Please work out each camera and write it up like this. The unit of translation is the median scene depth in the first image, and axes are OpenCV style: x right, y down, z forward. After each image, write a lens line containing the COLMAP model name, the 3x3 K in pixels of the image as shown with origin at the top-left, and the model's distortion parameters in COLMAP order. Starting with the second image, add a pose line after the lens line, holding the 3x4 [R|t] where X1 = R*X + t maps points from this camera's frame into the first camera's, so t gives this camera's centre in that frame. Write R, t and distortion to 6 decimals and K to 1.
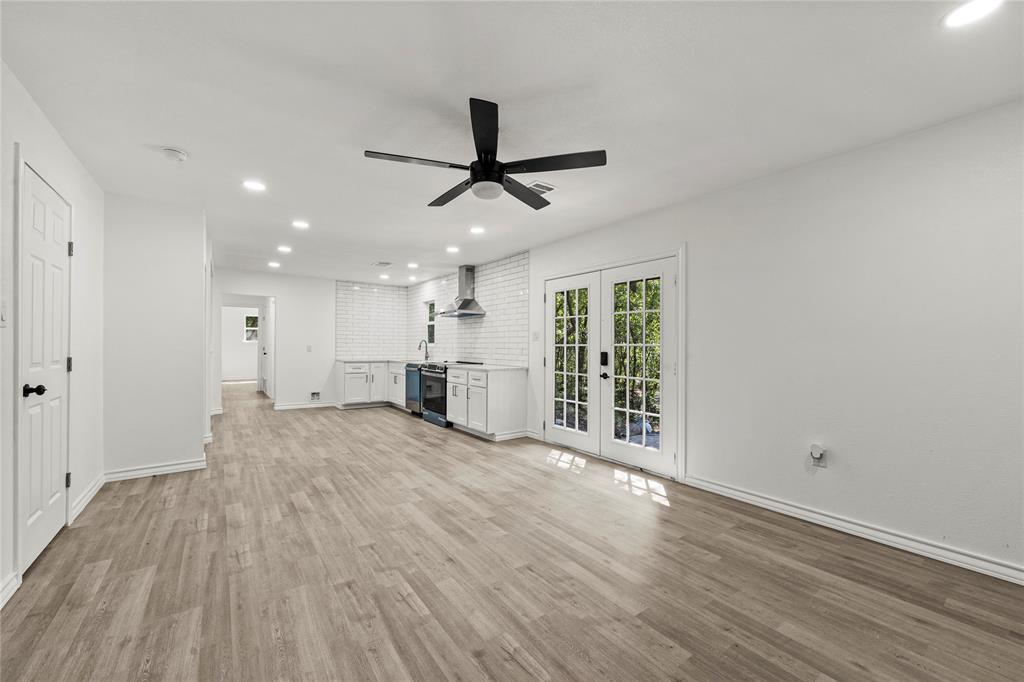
lens RADIAL K [[394.4, 0, 510.7], [0, 394.4, 342.0], [0, 0, 1]] dist [0.003768, -0.000019]
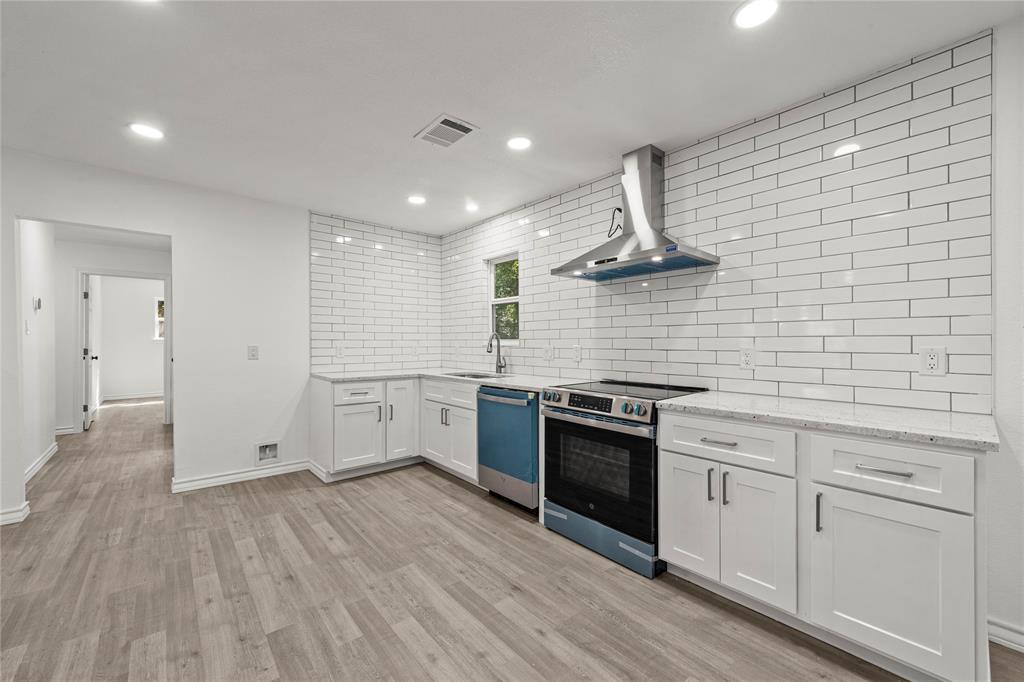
lens RADIAL K [[394.4, 0, 506.7], [0, 394.4, 341.7], [0, 0, 1]] dist [0.003768, -0.000019]
pose [[0.996766, -0.006229, 0.080114, -0.215831], [0.005566, 0.999948, 0.008487, 0.001558], [-0.080163, -0.008013, 0.996750, 0.443262]]
